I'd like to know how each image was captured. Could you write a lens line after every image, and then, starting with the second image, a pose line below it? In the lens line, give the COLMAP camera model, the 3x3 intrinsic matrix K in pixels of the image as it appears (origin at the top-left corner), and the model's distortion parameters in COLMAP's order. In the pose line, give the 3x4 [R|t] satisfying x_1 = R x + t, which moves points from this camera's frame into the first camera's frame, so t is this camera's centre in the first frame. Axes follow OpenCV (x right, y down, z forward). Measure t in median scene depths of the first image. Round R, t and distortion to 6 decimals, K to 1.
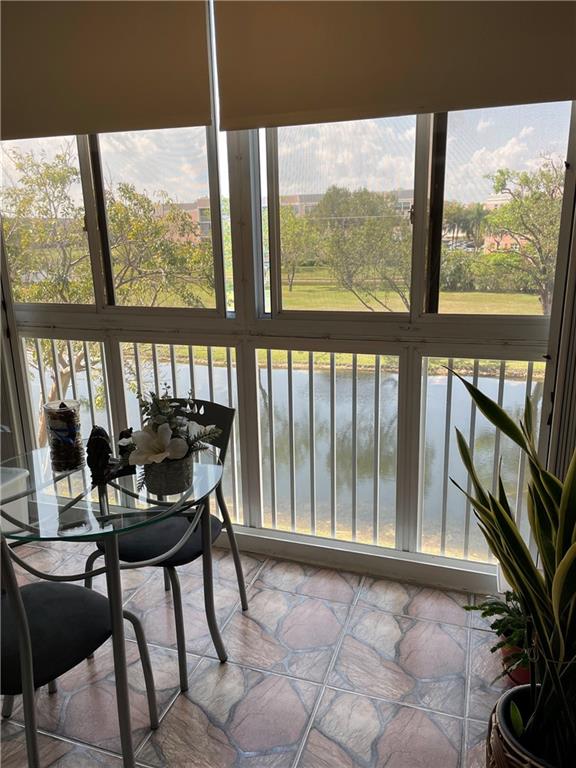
lens RADIAL K [[582.7, 0, 293.1], [0, 582.7, 383.5], [0, 0, 1]] dist [0.081092, -0.109266]
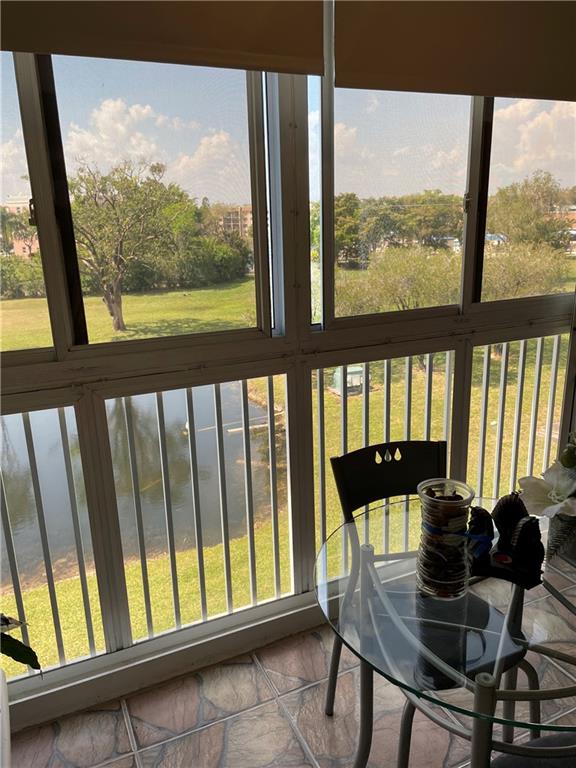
lens RADIAL K [[582.7, 0, 288.0], [0, 582.7, 387.4], [0, 0, 1]] dist [0.081092, -0.109266]
pose [[0.746524, -0.187019, 0.638534, -0.603981], [0.186386, 0.980041, 0.069135, -0.098415], [-0.638719, 0.067403, 0.766482, 0.416100]]
